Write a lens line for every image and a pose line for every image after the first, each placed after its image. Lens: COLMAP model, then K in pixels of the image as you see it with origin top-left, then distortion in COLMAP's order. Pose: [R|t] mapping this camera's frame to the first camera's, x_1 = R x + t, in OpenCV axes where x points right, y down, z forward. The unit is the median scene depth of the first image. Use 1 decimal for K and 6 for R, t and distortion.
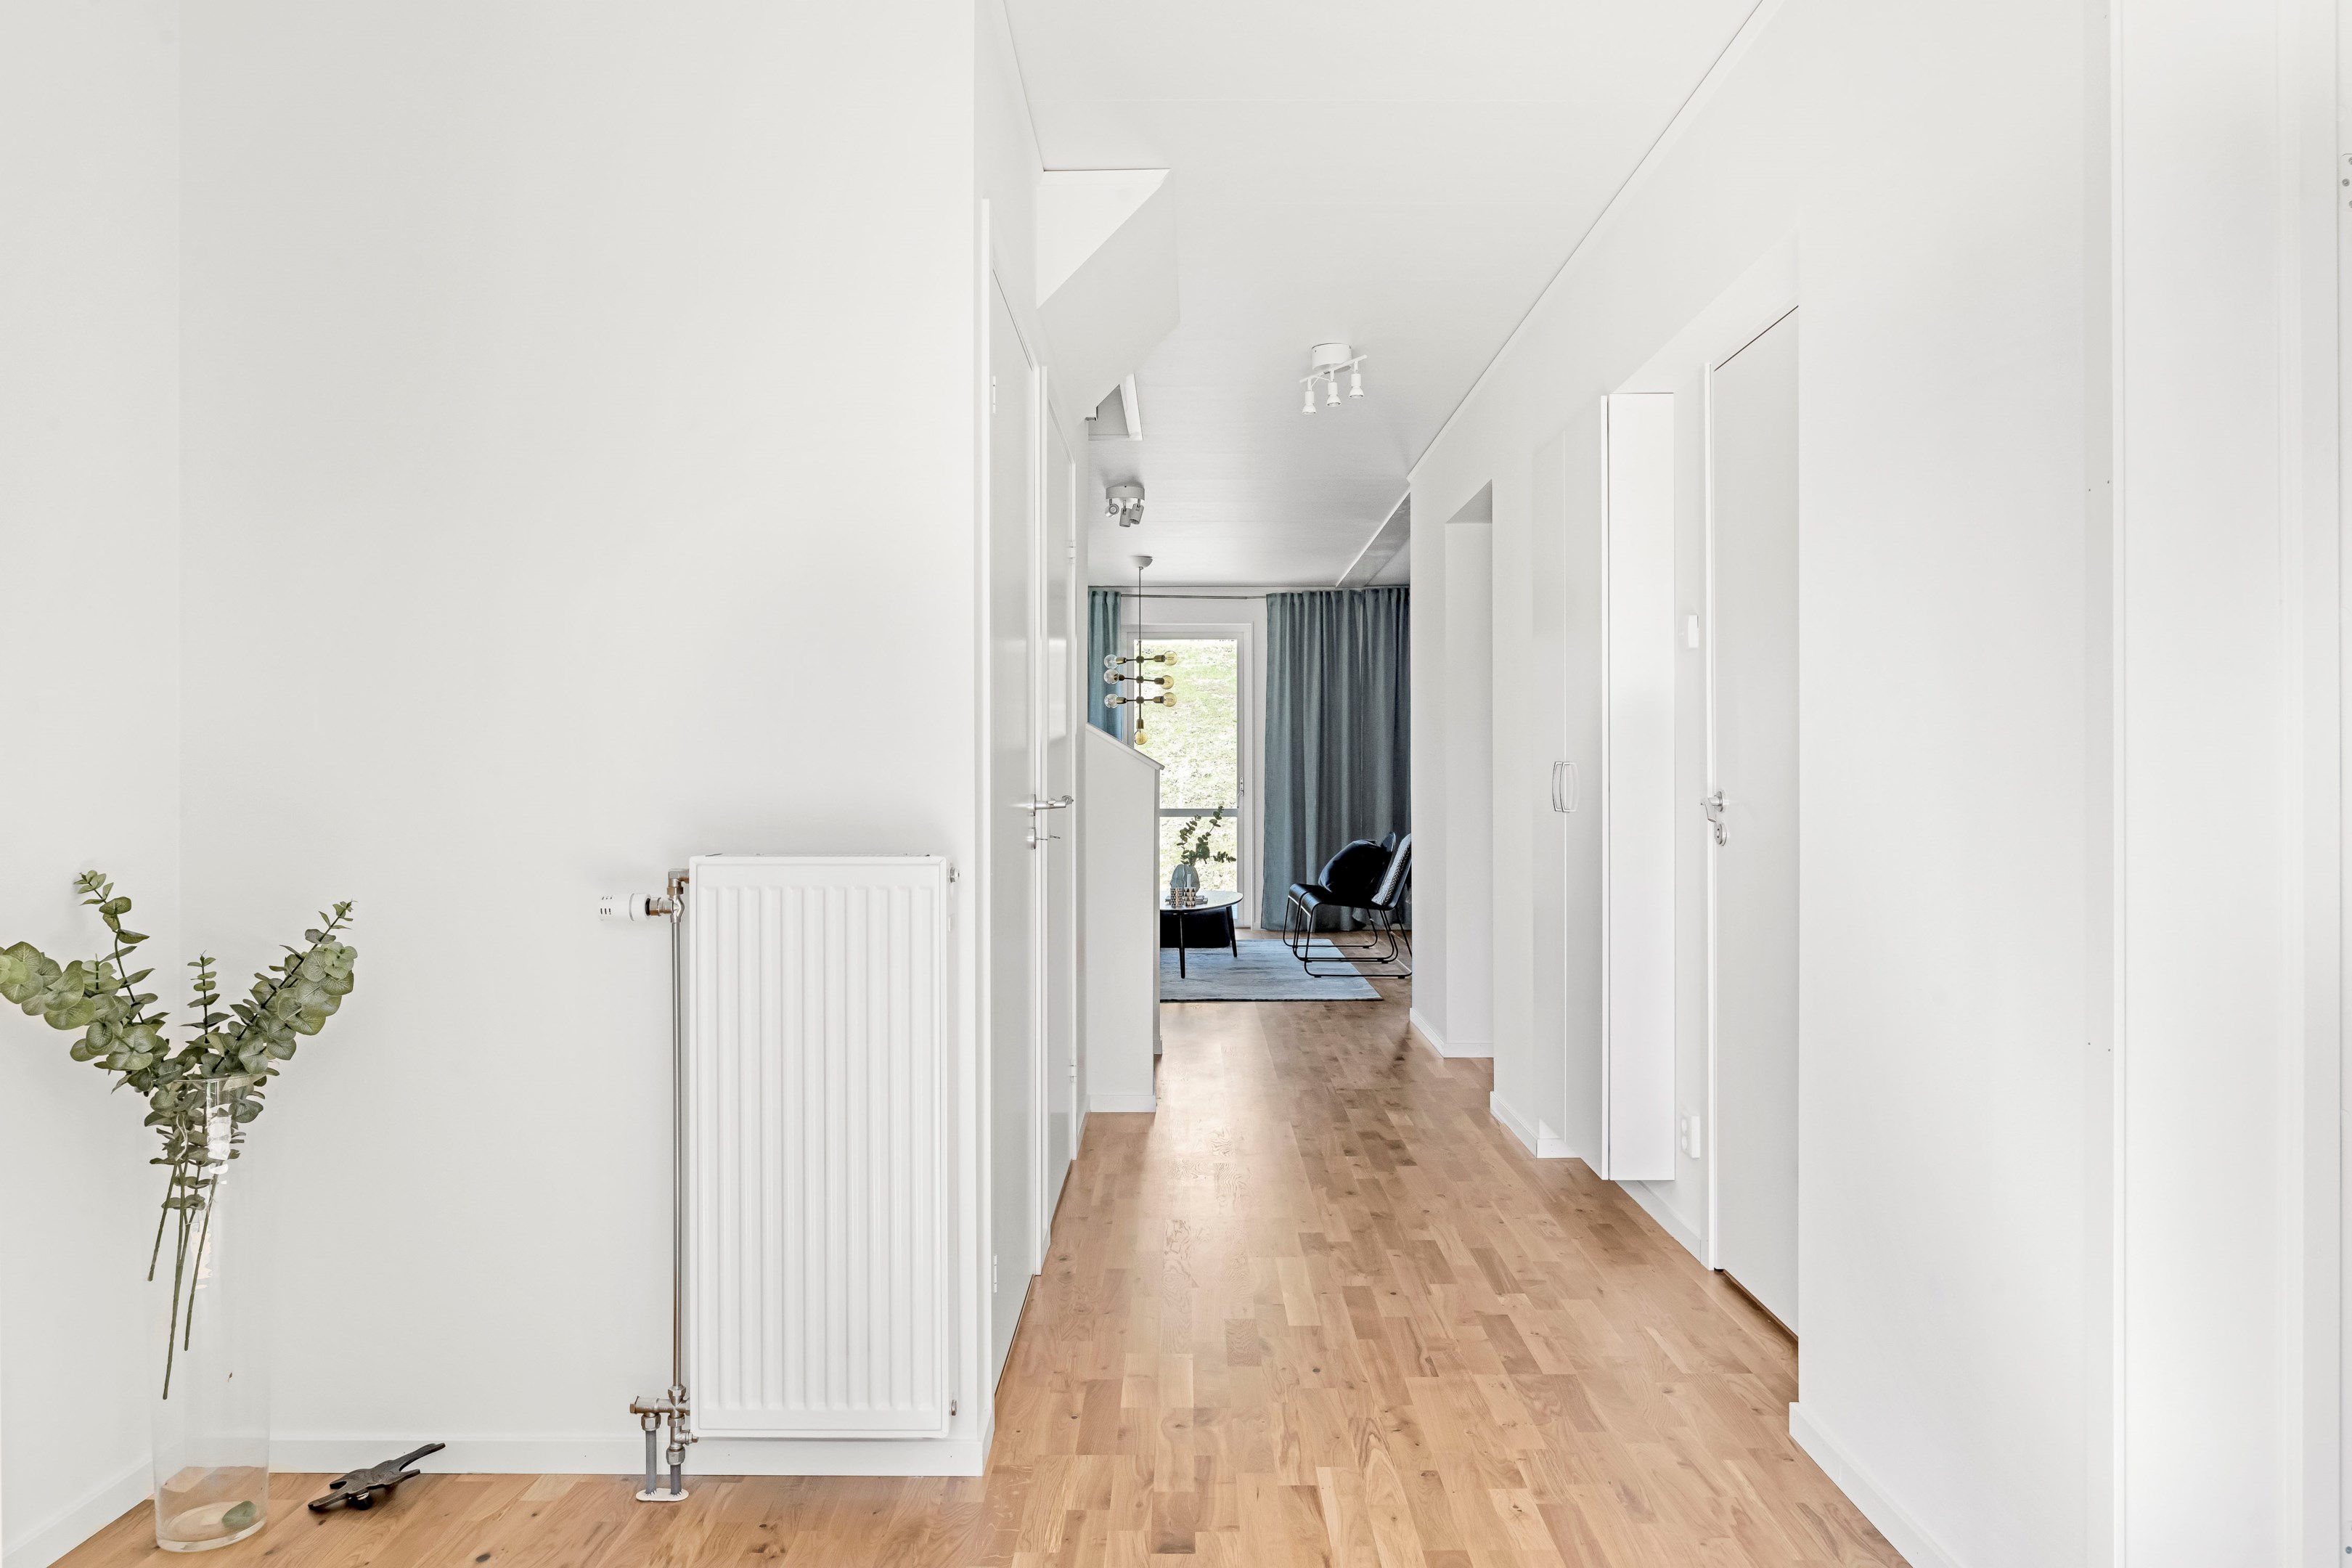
lens RADIAL K [[1291.4, 0, 1176.0], [0, 1291.4, 784.0], [0, 0, 1]] dist [-0.000938, 0.000523]
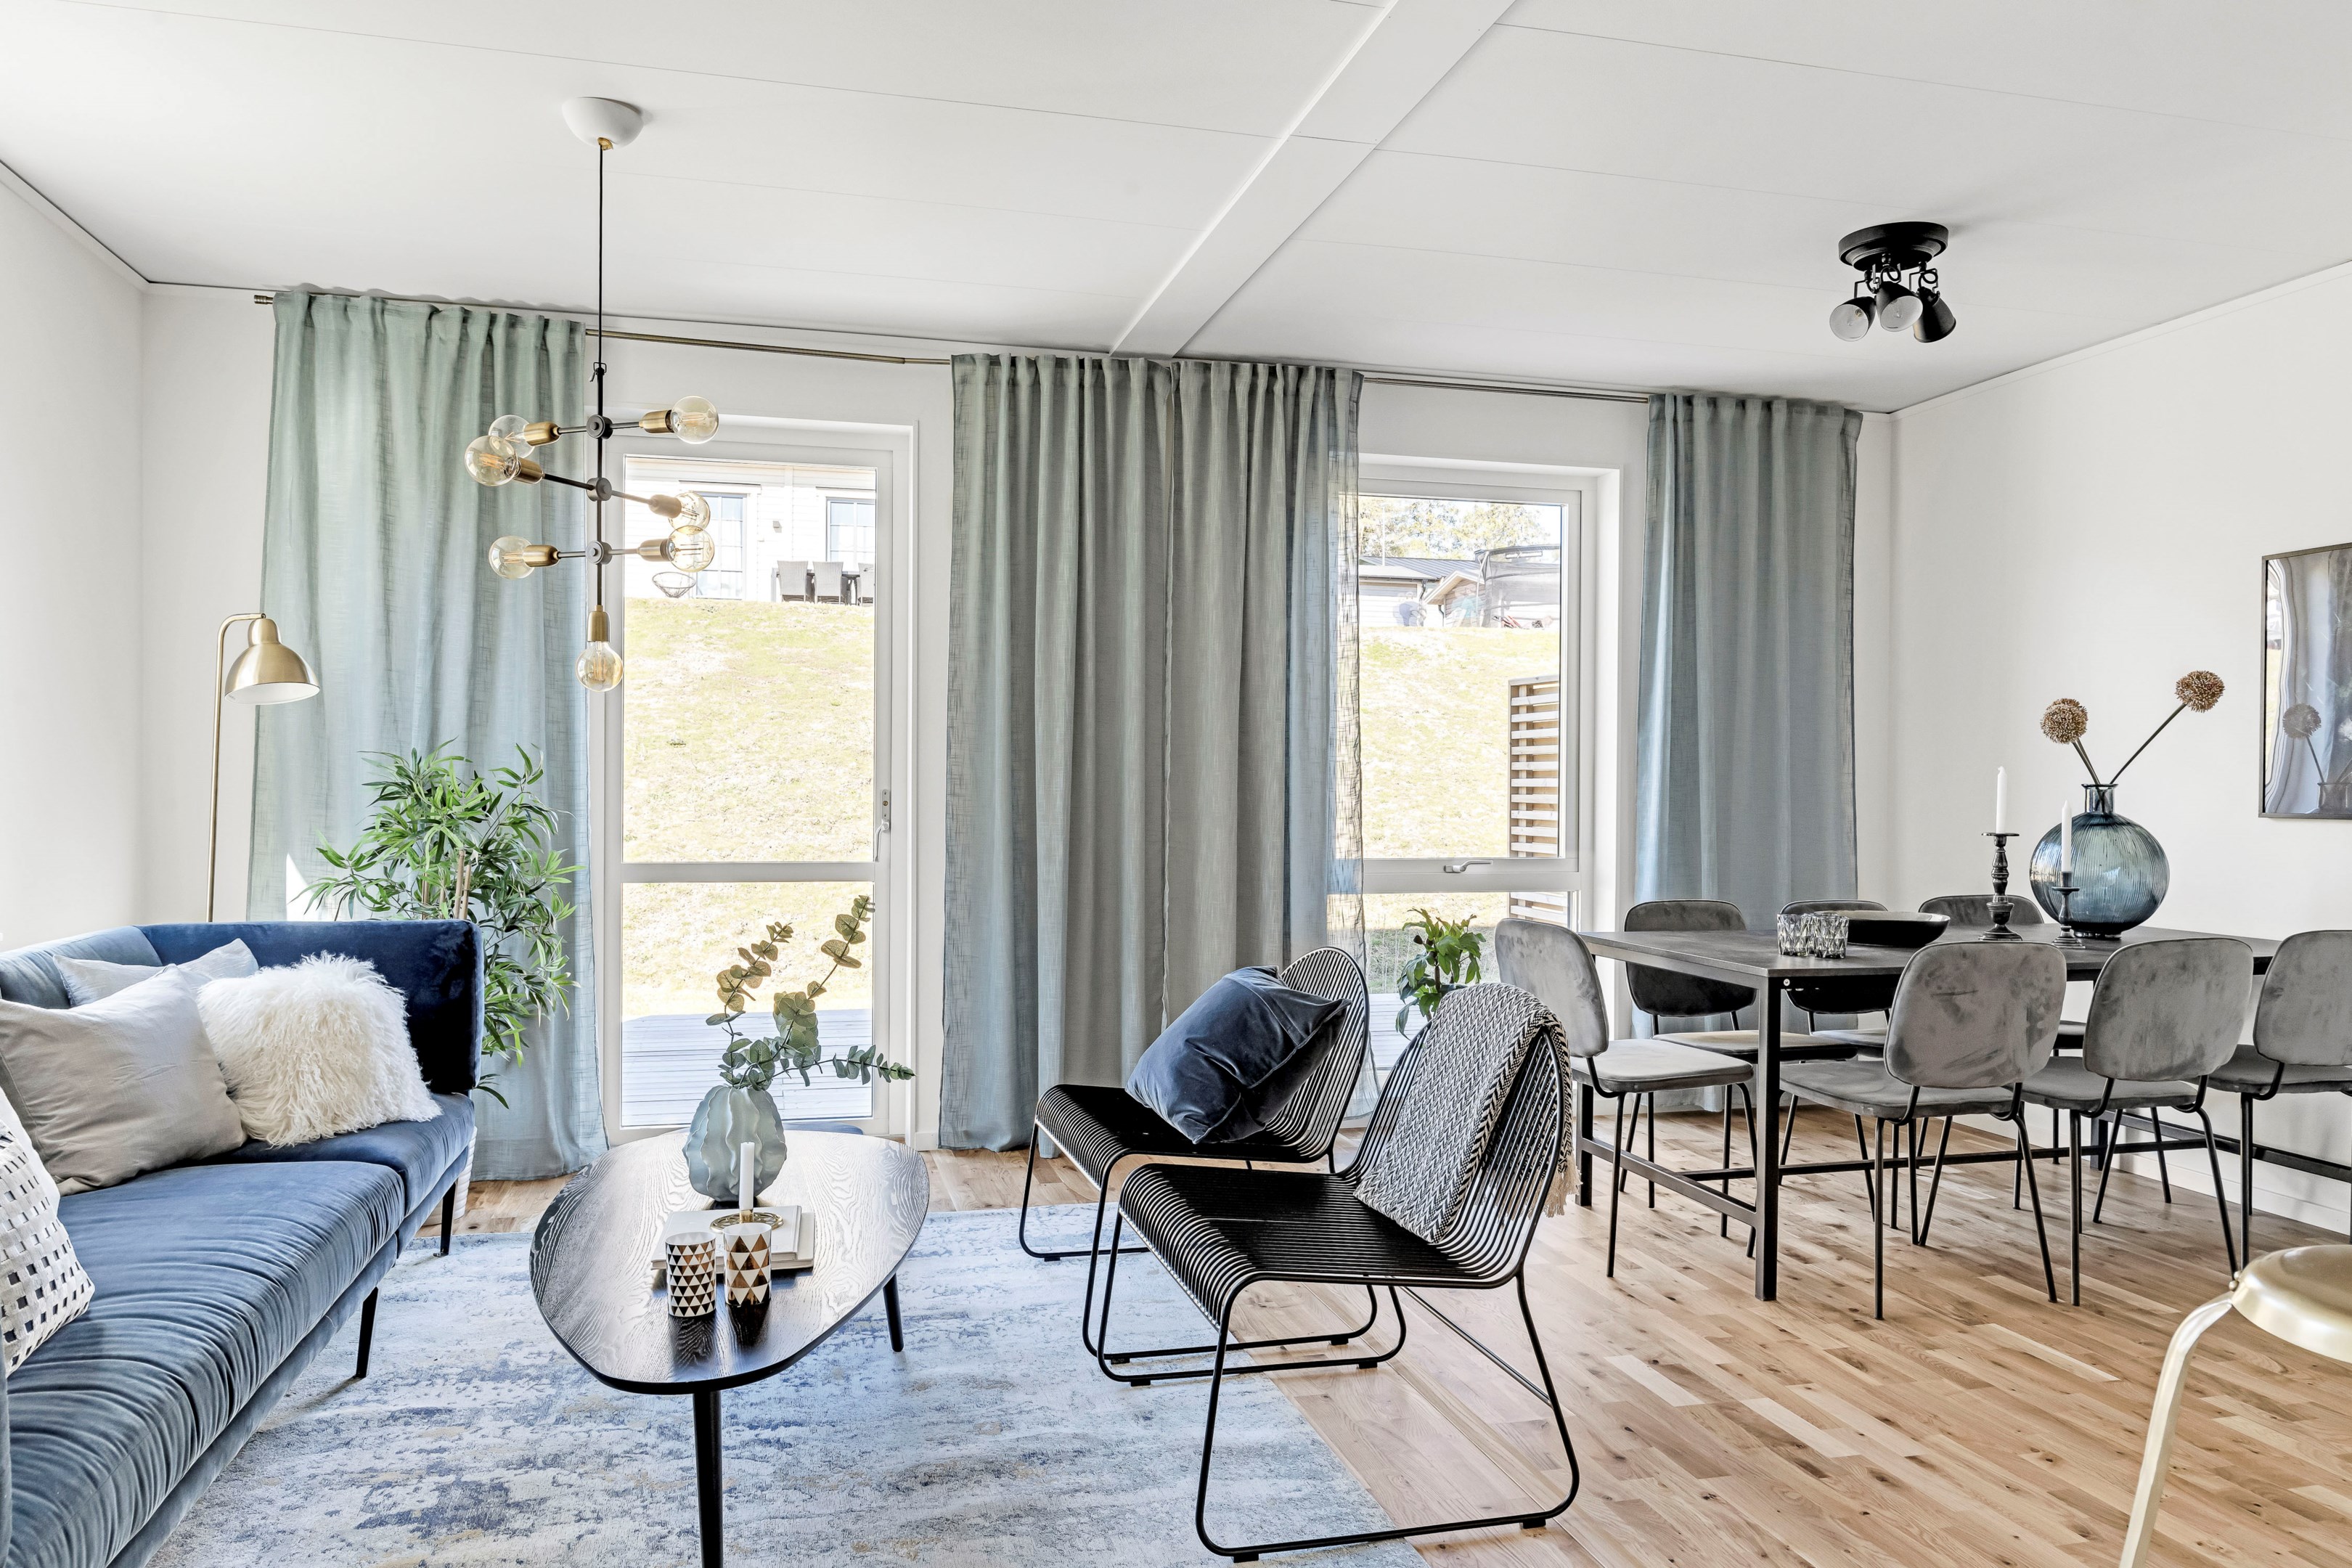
lens RADIAL K [[1620.0, 0, 1176.0], [0, 1620.0, 784.0], [0, 0, 1]] dist [-0.003727, -0.000342]
pose [[0.967252, 0.005983, 0.253746, 0.007728], [-0.004774, 0.999974, -0.005378, -0.004735], [-0.253772, 0.003991, 0.967256, 0.474095]]
